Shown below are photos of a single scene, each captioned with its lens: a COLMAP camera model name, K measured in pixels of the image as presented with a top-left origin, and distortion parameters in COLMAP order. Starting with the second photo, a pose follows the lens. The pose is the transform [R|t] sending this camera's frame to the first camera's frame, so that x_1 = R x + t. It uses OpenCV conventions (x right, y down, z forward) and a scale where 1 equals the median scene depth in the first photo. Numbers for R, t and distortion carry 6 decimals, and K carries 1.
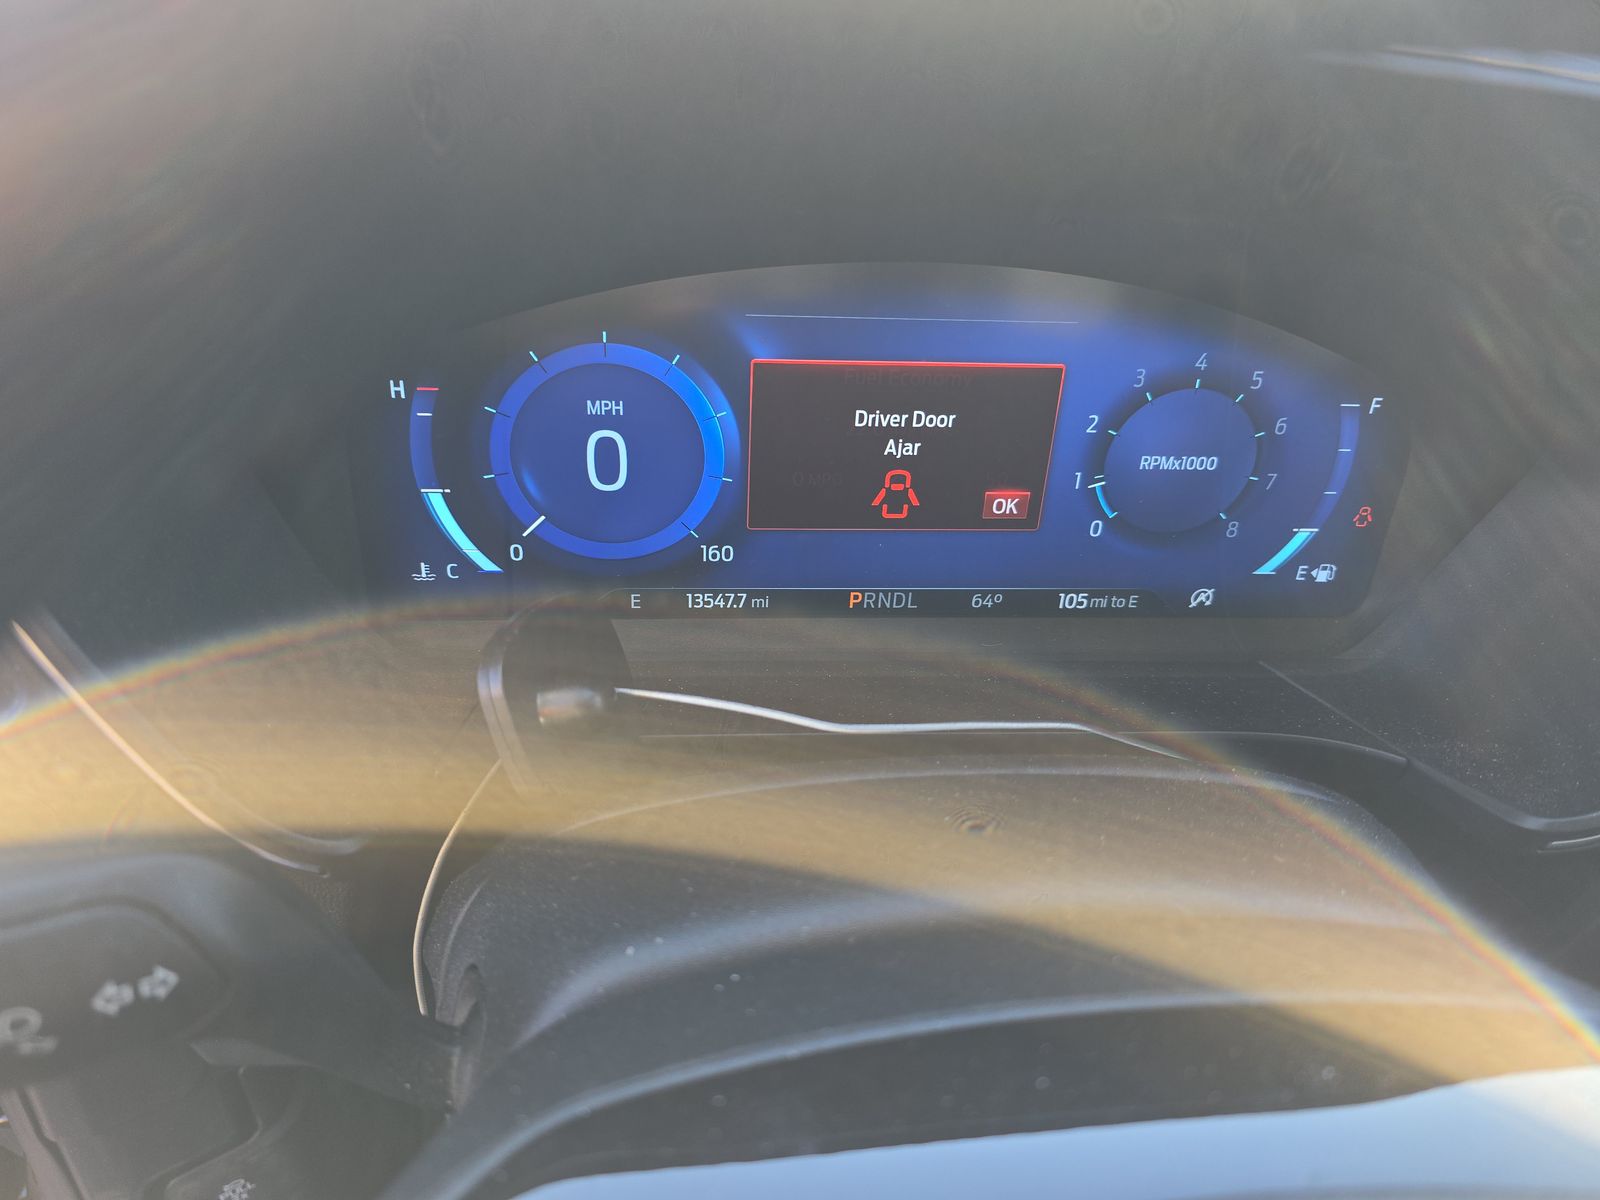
lens RADIAL K [[1088.7, 0, 797.5], [0, 1088.7, 598.8], [0, 0, 1]] dist [0.023352, -0.005956]
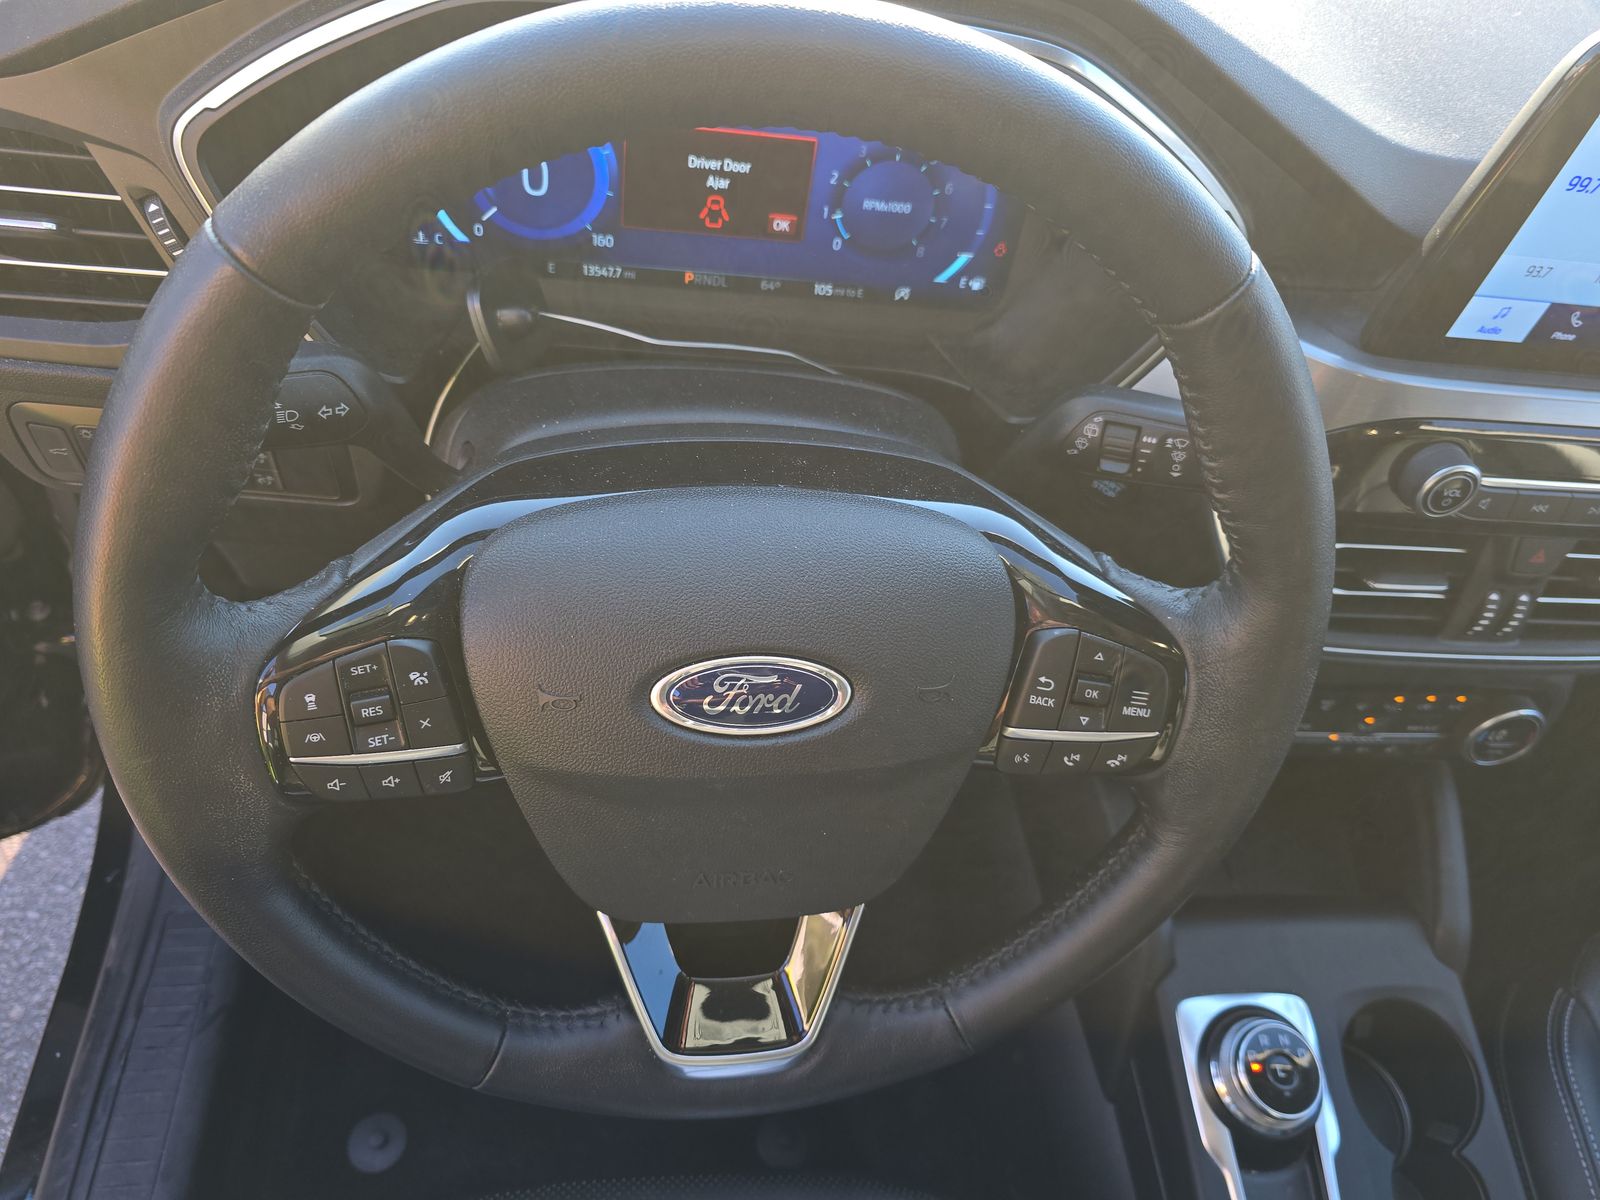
lens RADIAL K [[1088.7, 0, 801.3], [0, 1088.7, 594.7], [0, 0, 1]] dist [0.023352, -0.005956]
pose [[0.995667, 0.058125, 0.072580, 0.135039], [-0.075101, 0.962924, 0.259108, 0.022807], [-0.054828, -0.263437, 0.963117, -0.739093]]
